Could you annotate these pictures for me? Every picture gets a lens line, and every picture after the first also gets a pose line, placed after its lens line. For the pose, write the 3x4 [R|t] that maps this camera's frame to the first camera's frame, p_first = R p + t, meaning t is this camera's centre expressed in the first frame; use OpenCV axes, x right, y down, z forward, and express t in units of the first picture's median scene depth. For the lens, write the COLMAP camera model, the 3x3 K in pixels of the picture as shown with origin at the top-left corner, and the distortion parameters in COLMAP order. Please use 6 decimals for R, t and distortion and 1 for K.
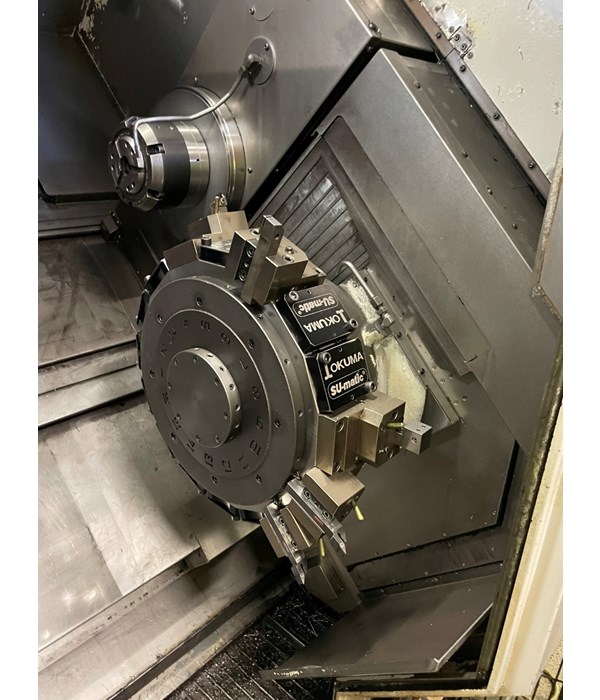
lens RADIAL K [[537.4, 0, 300.0], [0, 537.4, 350.0], [0, 0, 1]] dist [0.071504, -0.094180]
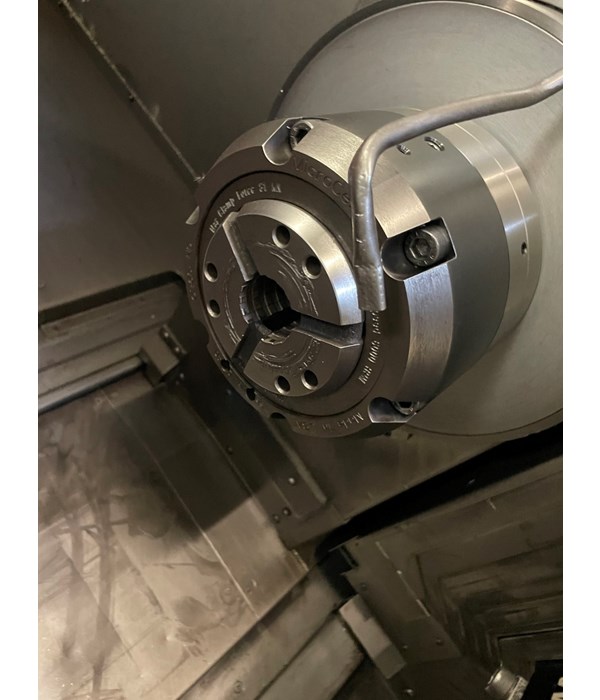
lens RADIAL K [[578.6, 0, 300.0], [0, 578.6, 350.0], [0, 0, 1]] dist [0.035008, -0.120341]
pose [[0.993273, -0.108041, -0.041668, -0.309730], [0.108771, 0.993943, 0.015658, -0.335599], [0.039724, -0.020085, 0.999009, 0.754320]]
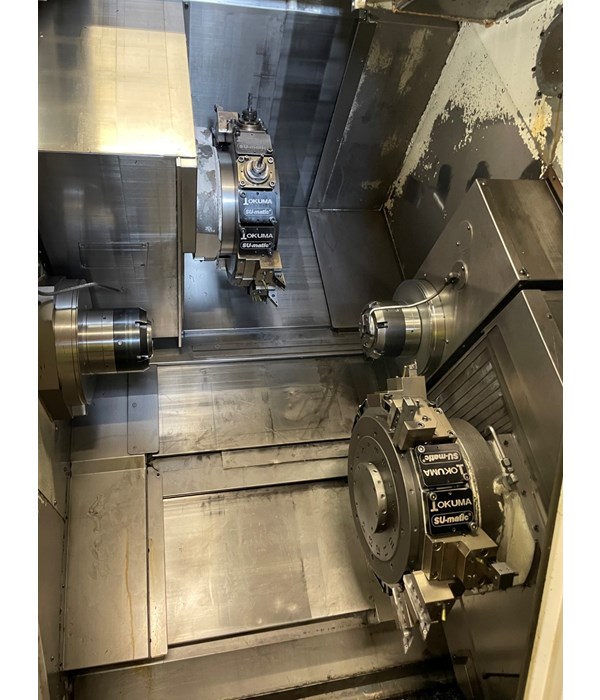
lens RADIAL K [[537.4, 0, 300.0], [0, 537.4, 350.0], [0, 0, 1]] dist [0.071504, -0.094180]
pose [[0.829015, 0.138995, -0.541677, 0.369999], [-0.206513, 0.976246, -0.065553, -0.153289], [0.519698, 0.166208, 0.838027, -0.372307]]
